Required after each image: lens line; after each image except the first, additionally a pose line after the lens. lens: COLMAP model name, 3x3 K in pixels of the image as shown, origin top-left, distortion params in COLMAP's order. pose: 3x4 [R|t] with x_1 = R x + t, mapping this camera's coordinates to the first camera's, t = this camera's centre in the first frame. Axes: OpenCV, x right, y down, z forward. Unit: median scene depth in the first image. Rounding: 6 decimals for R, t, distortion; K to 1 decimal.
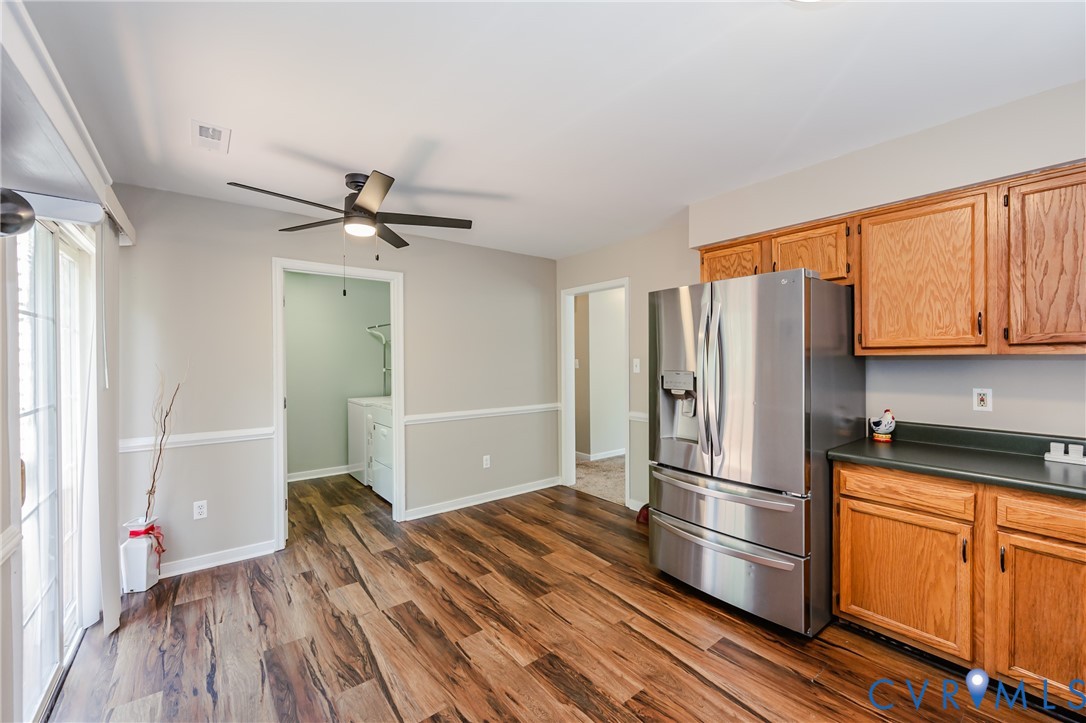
lens RADIAL K [[436.8, 0, 540.7], [0, 436.8, 362.1], [0, 0, 1]] dist [0.001601, -0.000324]
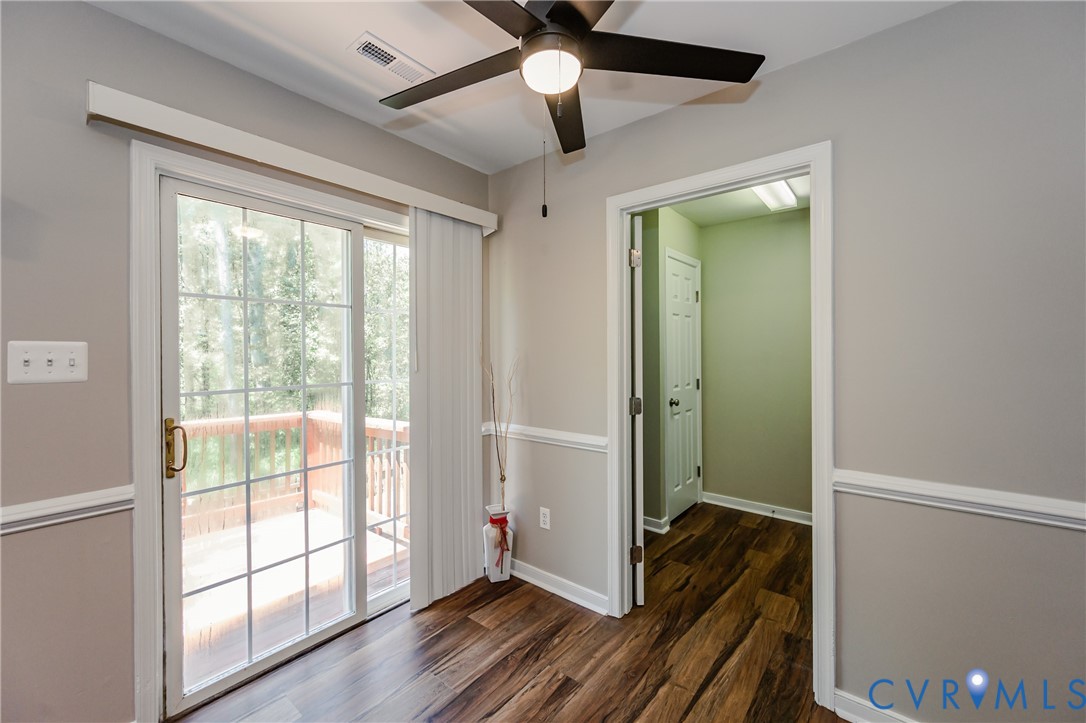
lens RADIAL K [[436.8, 0, 545.2], [0, 436.8, 354.9], [0, 0, 1]] dist [0.001601, -0.000324]
pose [[0.217650, 0.003682, -0.976020, 0.058893], [-0.002139, 0.999992, 0.003295, 0.011921], [0.976025, 0.001371, 0.217656, 0.771752]]
